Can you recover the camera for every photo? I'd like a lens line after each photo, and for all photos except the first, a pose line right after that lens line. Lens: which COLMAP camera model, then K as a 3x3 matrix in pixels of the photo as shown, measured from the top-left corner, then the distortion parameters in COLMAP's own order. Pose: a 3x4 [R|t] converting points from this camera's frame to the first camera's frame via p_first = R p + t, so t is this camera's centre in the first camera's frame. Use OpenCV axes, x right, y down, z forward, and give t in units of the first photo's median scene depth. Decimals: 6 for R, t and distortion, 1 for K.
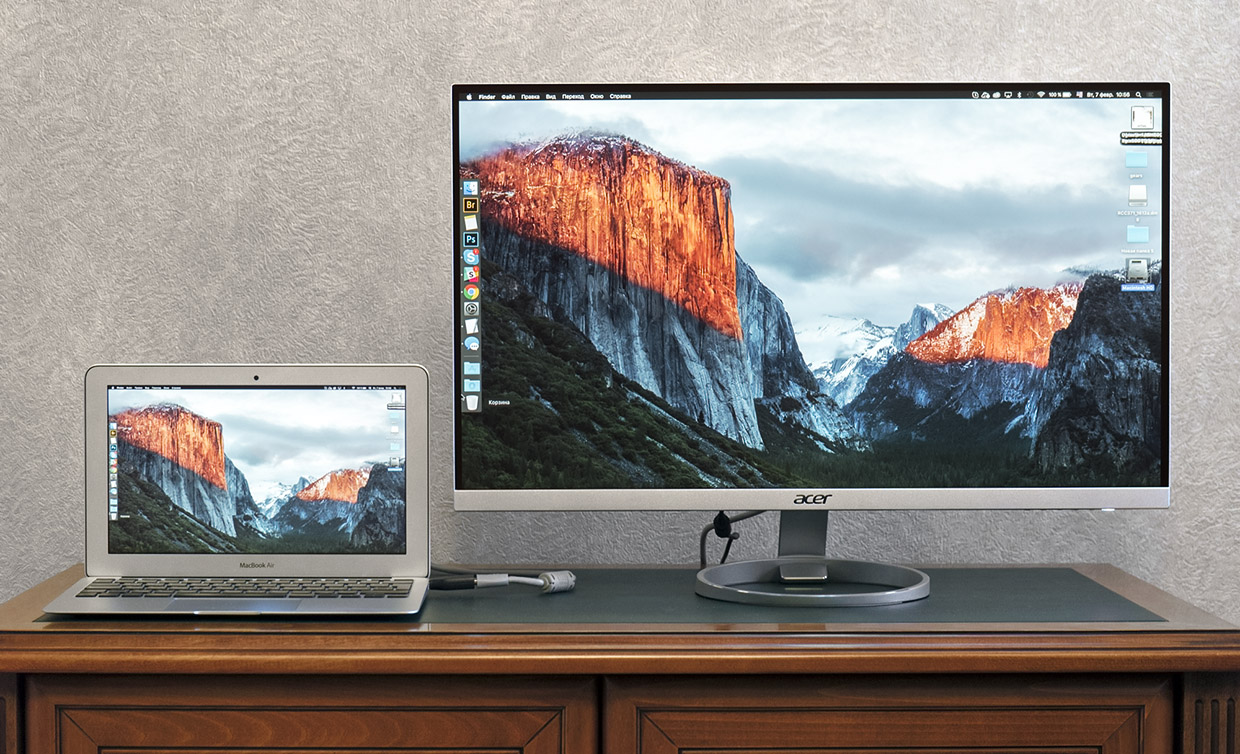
lens RADIAL K [[2418.3, 0, 620.0], [0, 2418.3, 377.0], [0, 0, 1]] dist [-0.128951, 0.065402]
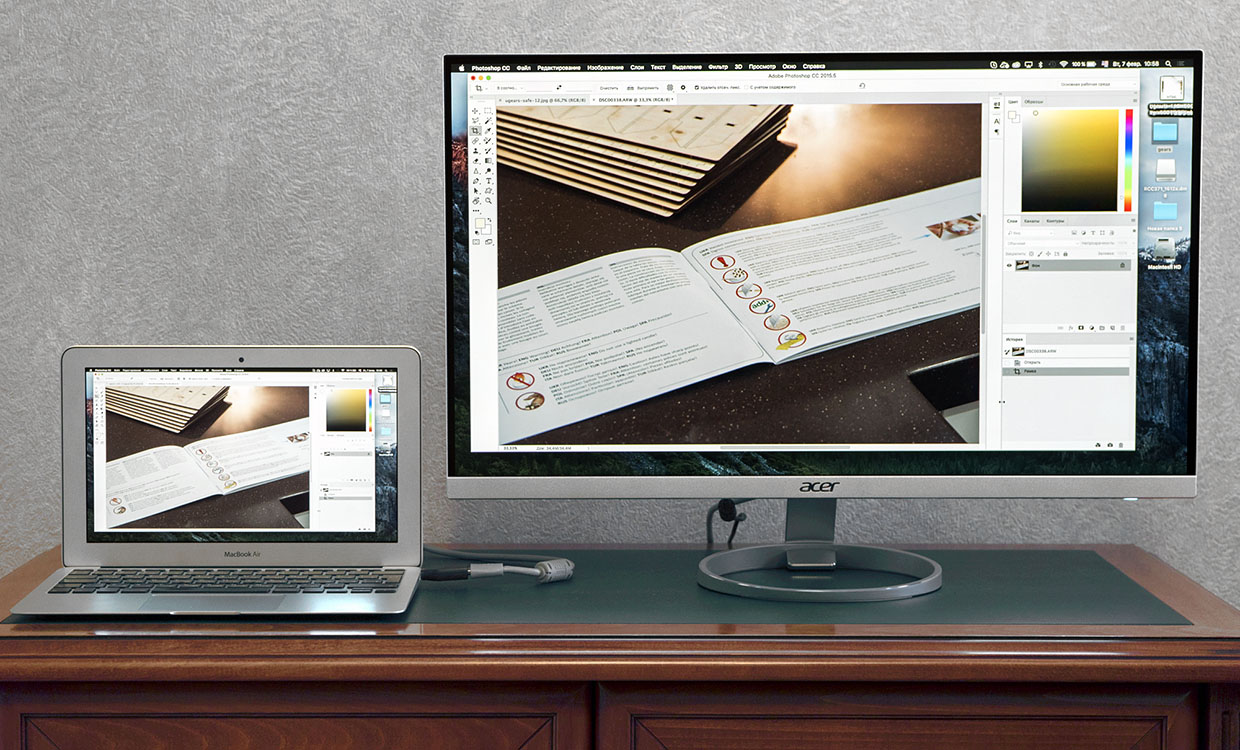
lens RADIAL K [[2397.3, 0, 620.0], [0, 2397.3, 375.0], [0, 0, 1]] dist [0.023411, 0.060773]
pose [[0.999868, 0.002432, -0.016051, 0.015394], [-0.001851, 0.999346, 0.036109, -0.028252], [0.016128, -0.036074, 0.999219, 0.046285]]
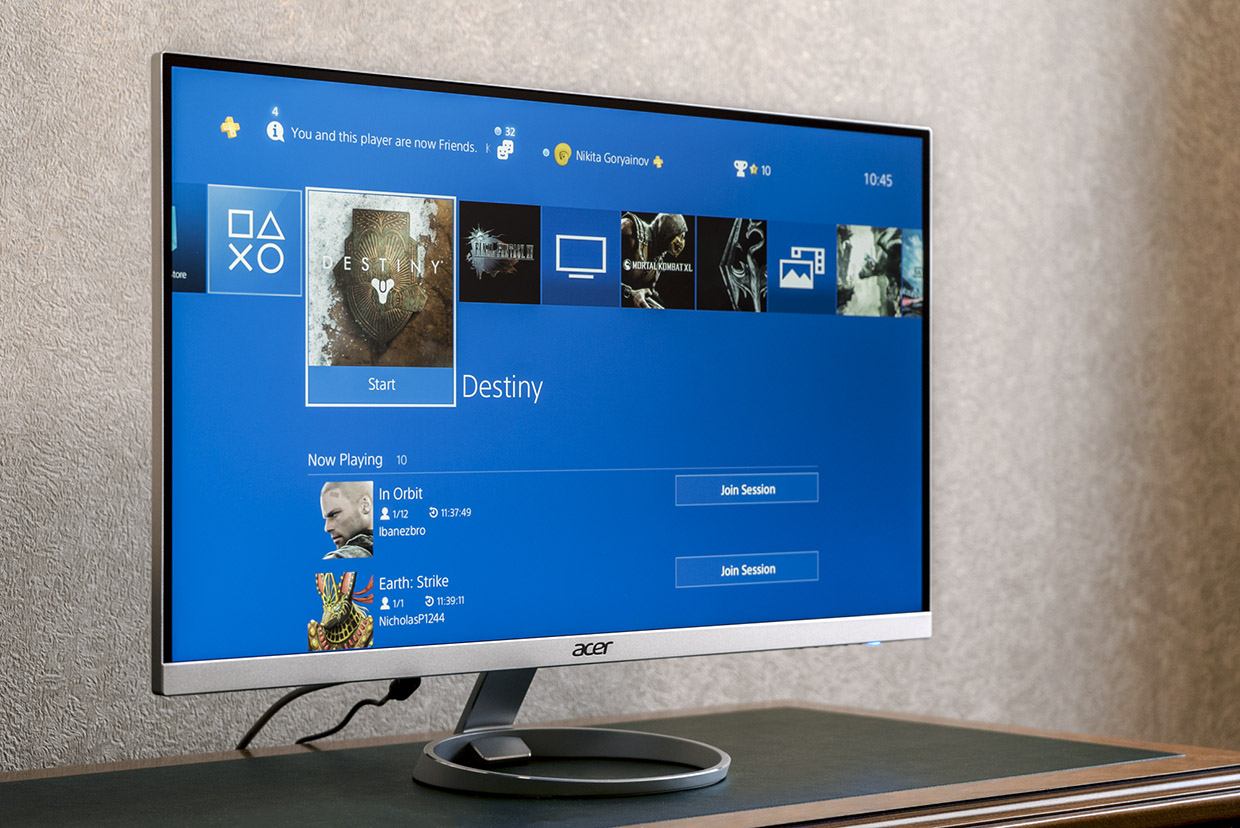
lens RADIAL K [[2430.3, 0, 620.0], [0, 2430.3, 414.0], [0, 0, 1]] dist [0.045319, -0.017975]
pose [[0.793508, 0.005341, 0.608536, -0.430723], [0.022259, 0.999038, -0.037794, 0.006429], [-0.608152, 0.043535, 0.792626, 0.380688]]
